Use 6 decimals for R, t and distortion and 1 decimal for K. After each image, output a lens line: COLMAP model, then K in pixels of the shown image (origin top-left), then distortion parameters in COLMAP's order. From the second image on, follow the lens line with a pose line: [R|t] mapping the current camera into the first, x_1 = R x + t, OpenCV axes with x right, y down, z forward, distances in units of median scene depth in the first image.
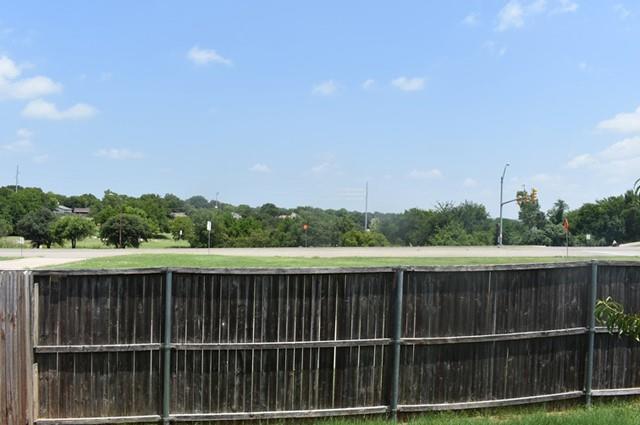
lens RADIAL K [[512.7, 0, 320.0], [0, 512.7, 212.5], [0, 0, 1]] dist [-0.105617, 0.001053]
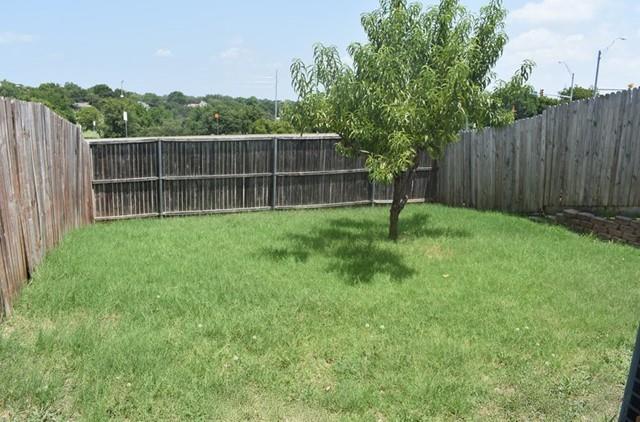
lens RADIAL K [[517.1, 0, 320.0], [0, 517.1, 211.0], [0, 0, 1]] dist [-0.085195, -0.000299]
pose [[0.985474, -0.033645, 0.166460, -0.016391], [-0.002202, 0.977565, 0.210624, -0.035057], [-0.169812, -0.207931, 0.963290, -0.987369]]
